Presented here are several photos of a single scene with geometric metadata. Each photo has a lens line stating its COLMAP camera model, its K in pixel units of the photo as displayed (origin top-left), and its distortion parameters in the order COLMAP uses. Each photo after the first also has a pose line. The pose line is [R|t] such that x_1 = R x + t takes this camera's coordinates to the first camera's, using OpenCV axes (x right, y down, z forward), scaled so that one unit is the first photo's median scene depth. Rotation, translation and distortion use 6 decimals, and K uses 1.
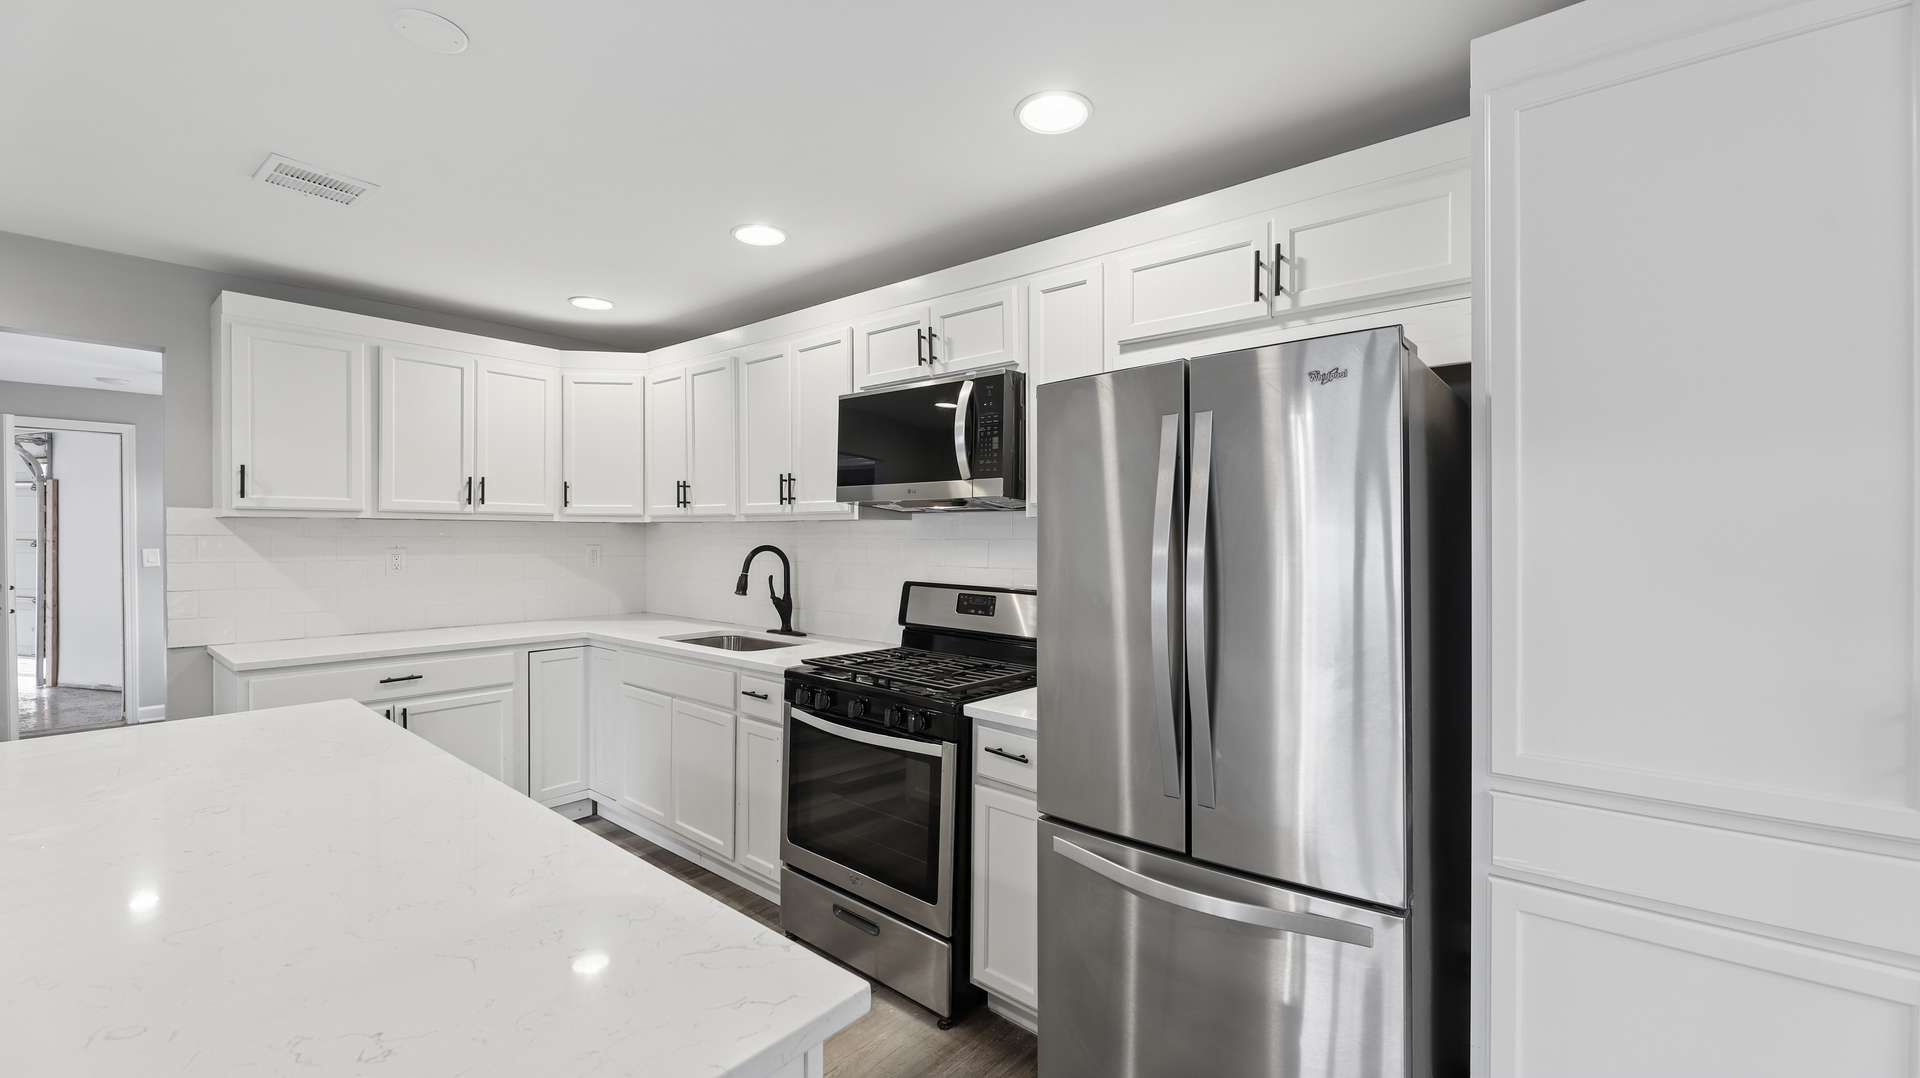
lens RADIAL K [[771.8, 0, 969.7], [0, 771.8, 536.5], [0, 0, 1]] dist [0.005730, -0.002809]
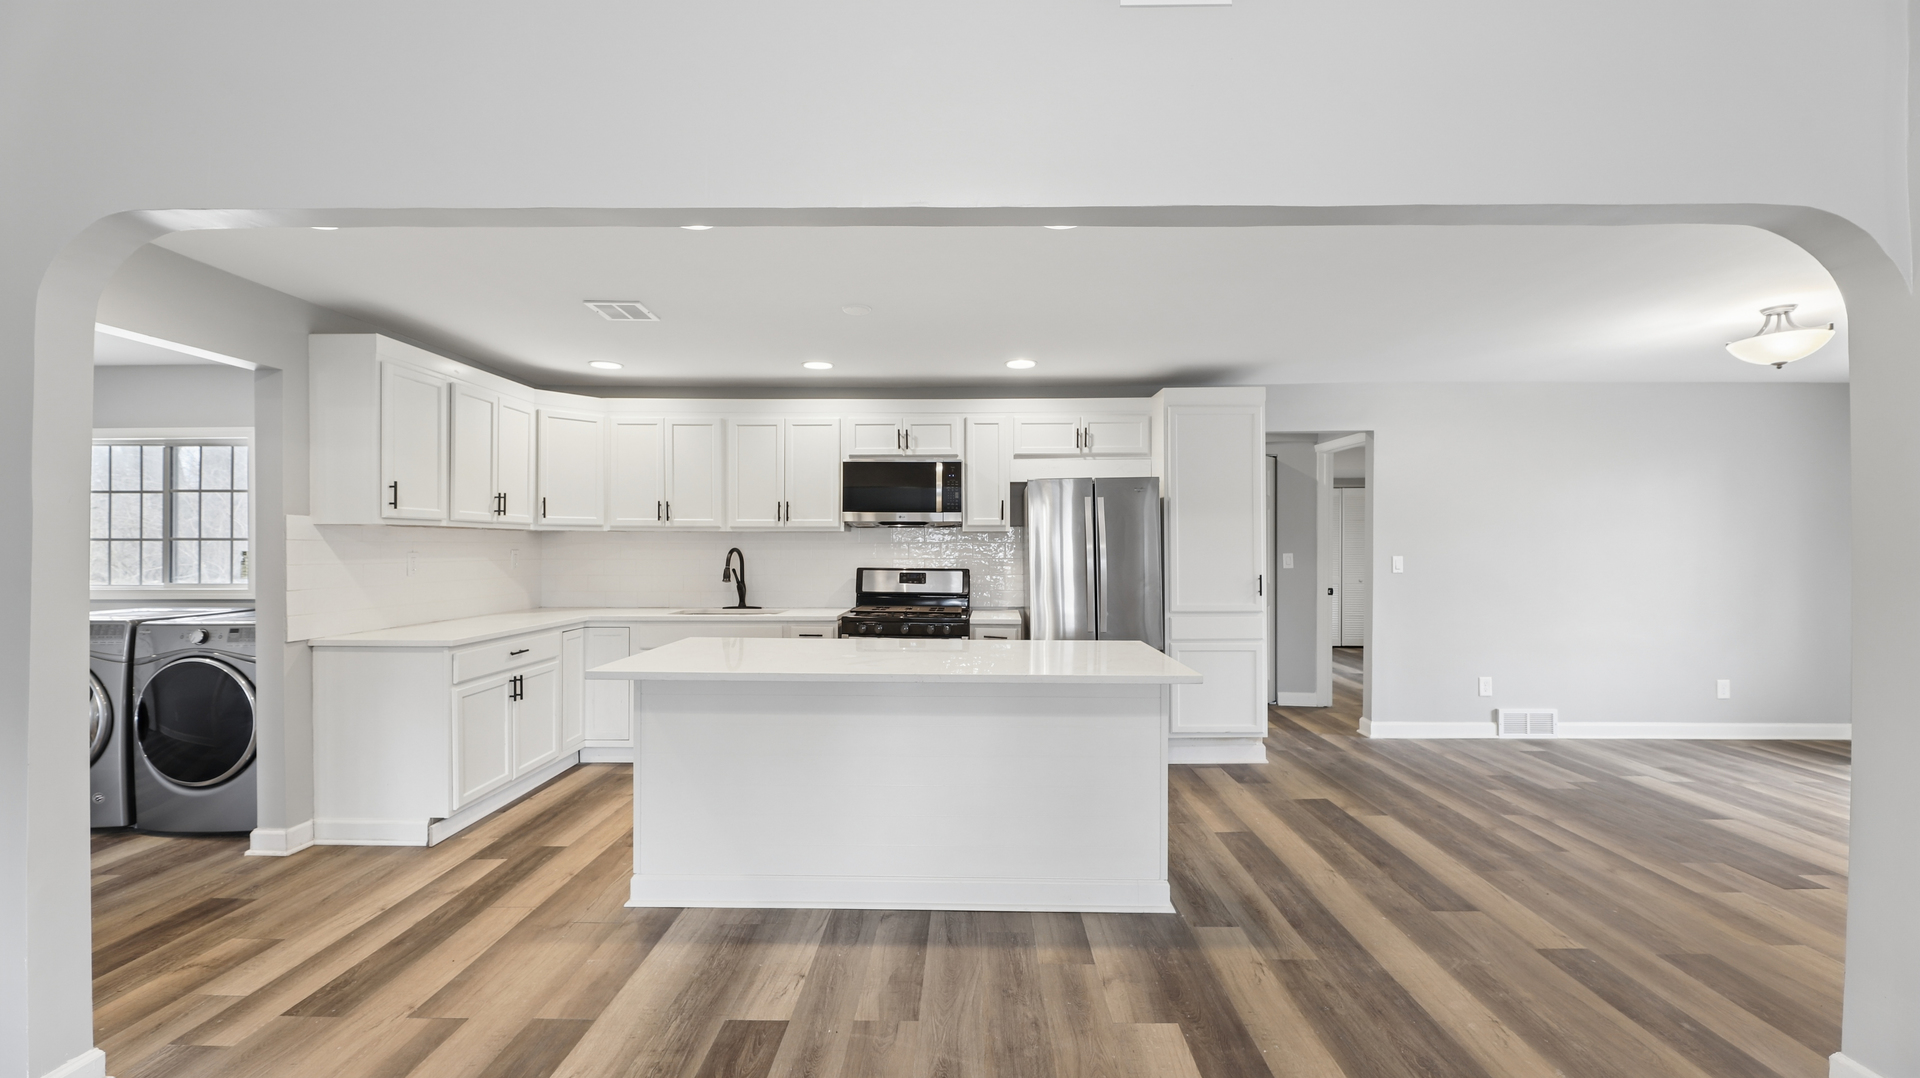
lens RADIAL K [[771.8, 0, 968.2], [0, 771.8, 535.1], [0, 0, 1]] dist [0.005730, -0.002809]
pose [[0.772012, 0.005894, 0.635580, -0.936295], [0.003264, 0.999907, -0.013237, 0.009196], [-0.635599, 0.012293, 0.771921, -0.450648]]
